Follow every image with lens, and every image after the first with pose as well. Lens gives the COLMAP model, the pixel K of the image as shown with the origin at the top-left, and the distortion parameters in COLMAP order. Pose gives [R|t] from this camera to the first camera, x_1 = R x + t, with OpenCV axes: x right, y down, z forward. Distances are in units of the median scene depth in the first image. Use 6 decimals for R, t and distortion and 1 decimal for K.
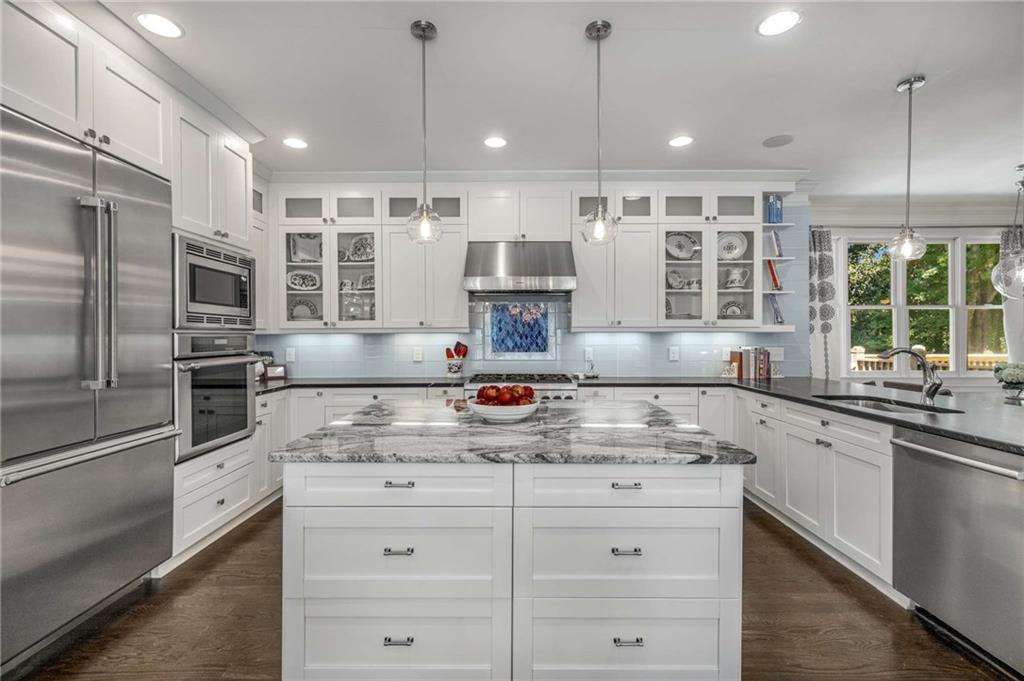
lens RADIAL K [[461.8, 0, 514.5], [0, 461.8, 341.8], [0, 0, 1]] dist [0.003887, 0.000050]
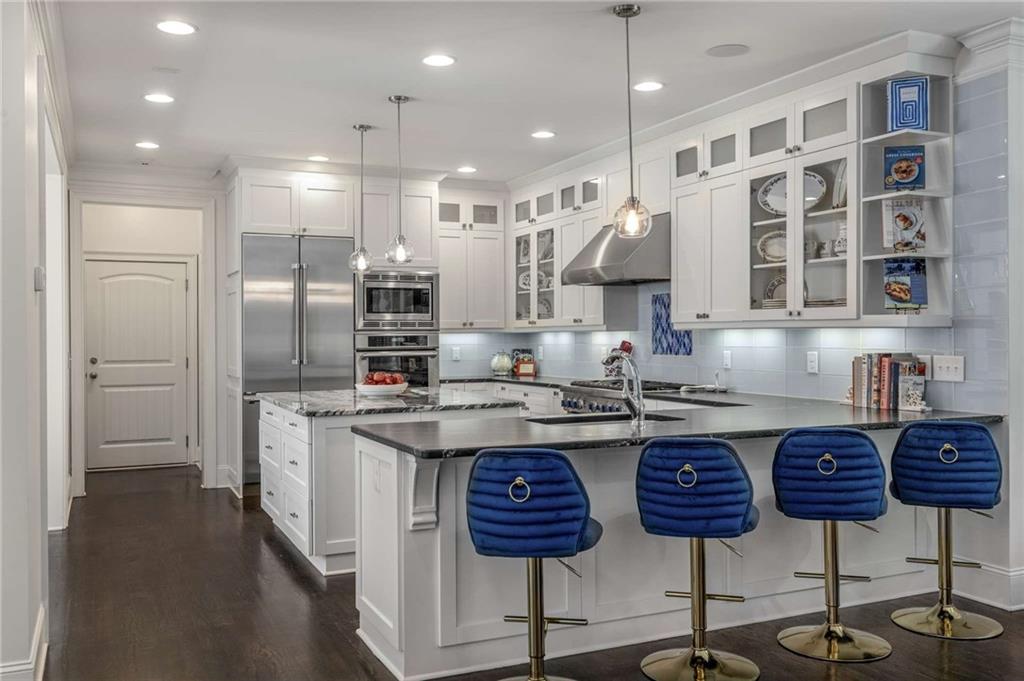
lens RADIAL K [[895.9, 0, 507.7], [0, 895.9, 334.8], [0, 0, 1]] dist [-0.011392, 0.001145]
pose [[0.412528, 0.000876, -0.910944, 1.369210], [-0.004866, 0.999987, -0.001242, -0.008589], [0.910932, 0.004945, 0.412527, 0.135290]]
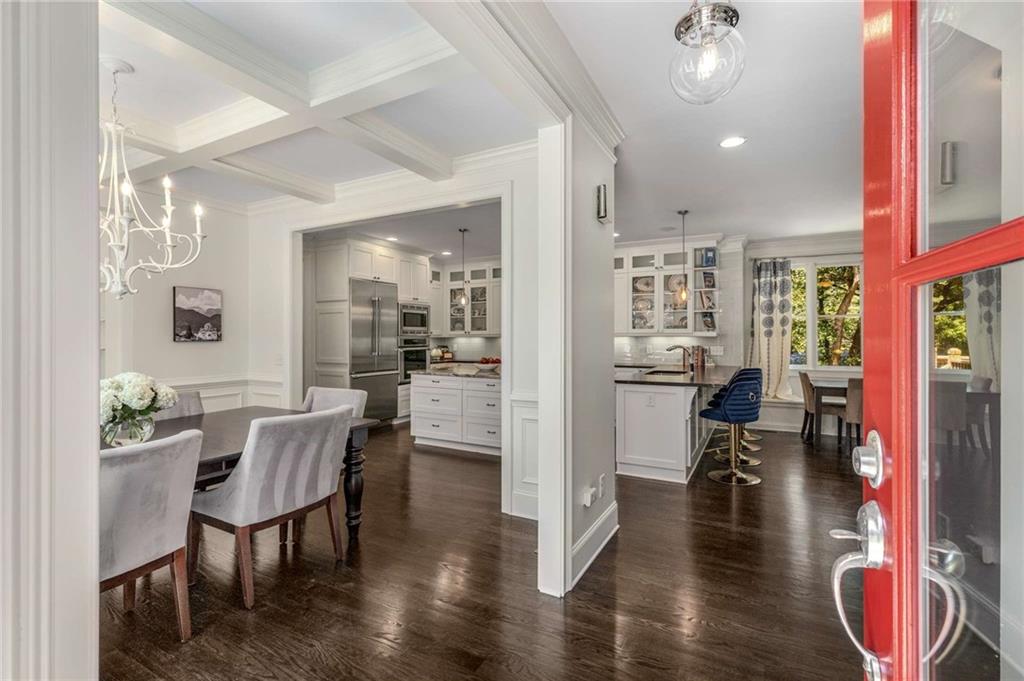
lens RADIAL K [[461.8, 0, 509.4], [0, 461.8, 338.4], [0, 0, 1]] dist [0.003887, 0.000050]
pose [[0.877364, 0.002144, -0.479821, 0.742481], [-0.004899, 0.999978, -0.004489, -0.003516], [0.479800, 0.006289, 0.877355, -0.702544]]
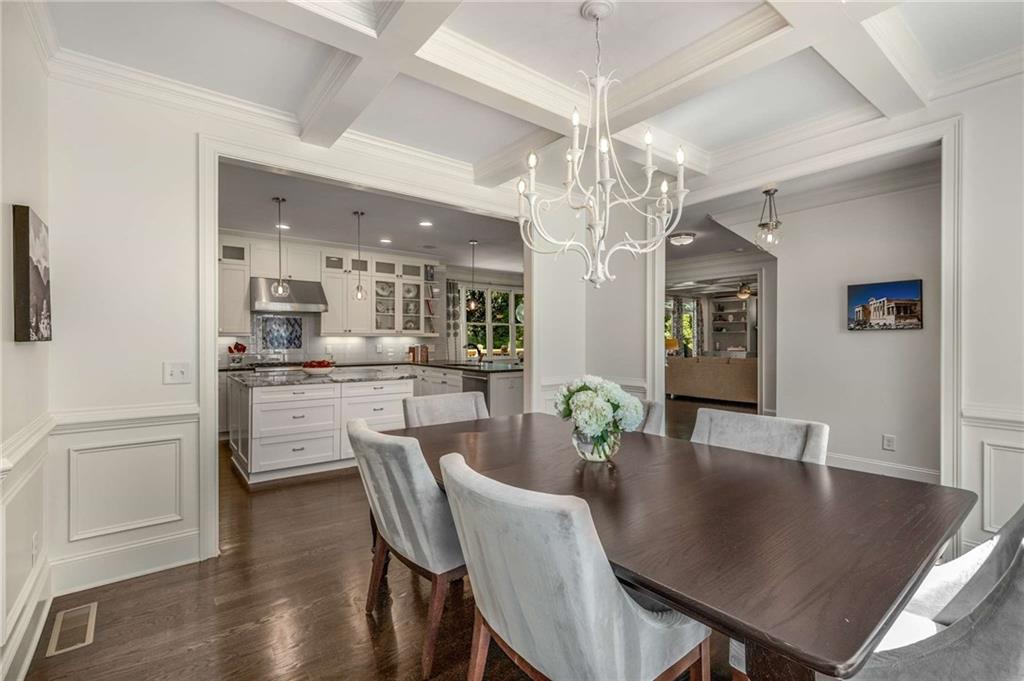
lens RADIAL K [[461.8, 0, 518.4], [0, 461.8, 341.2], [0, 0, 1]] dist [0.003887, 0.000050]
pose [[0.780374, -0.001654, 0.625311, -0.367036], [0.003598, 0.999992, -0.001844, 0.002739], [-0.625303, 0.003689, 0.780373, -0.757060]]
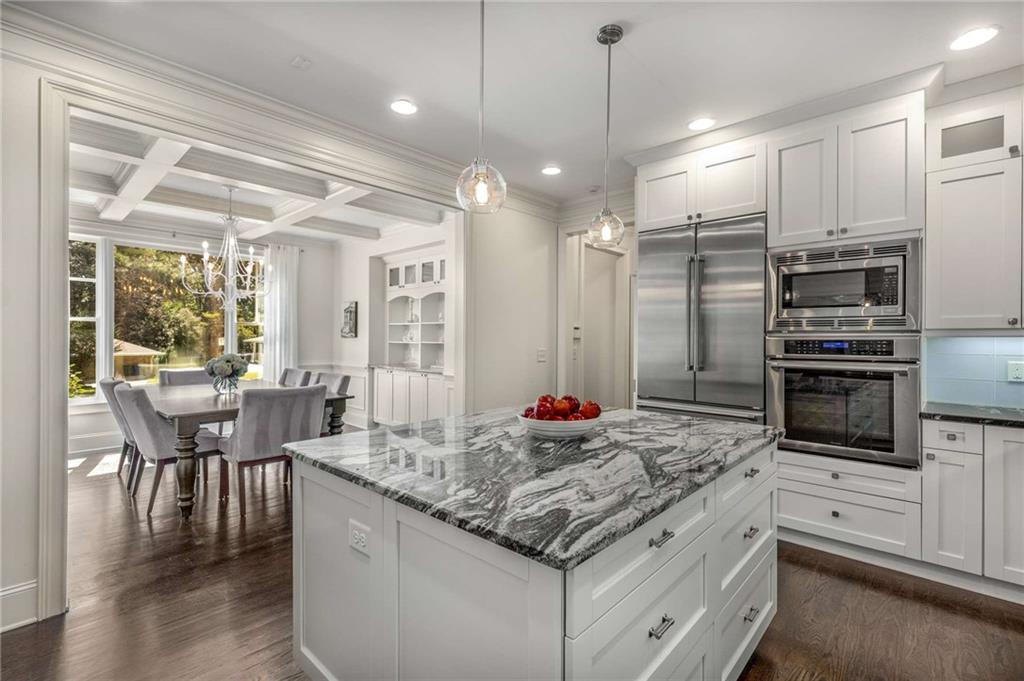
lens RADIAL K [[461.8, 0, 513.9], [0, 461.8, 337.8], [0, 0, 1]] dist [0.003887, 0.000050]
pose [[-0.680372, -0.001894, -0.732864, 0.361169], [-0.011244, 0.999906, 0.007854, -0.010730], [0.732781, 0.013584, -0.680329, 0.819579]]
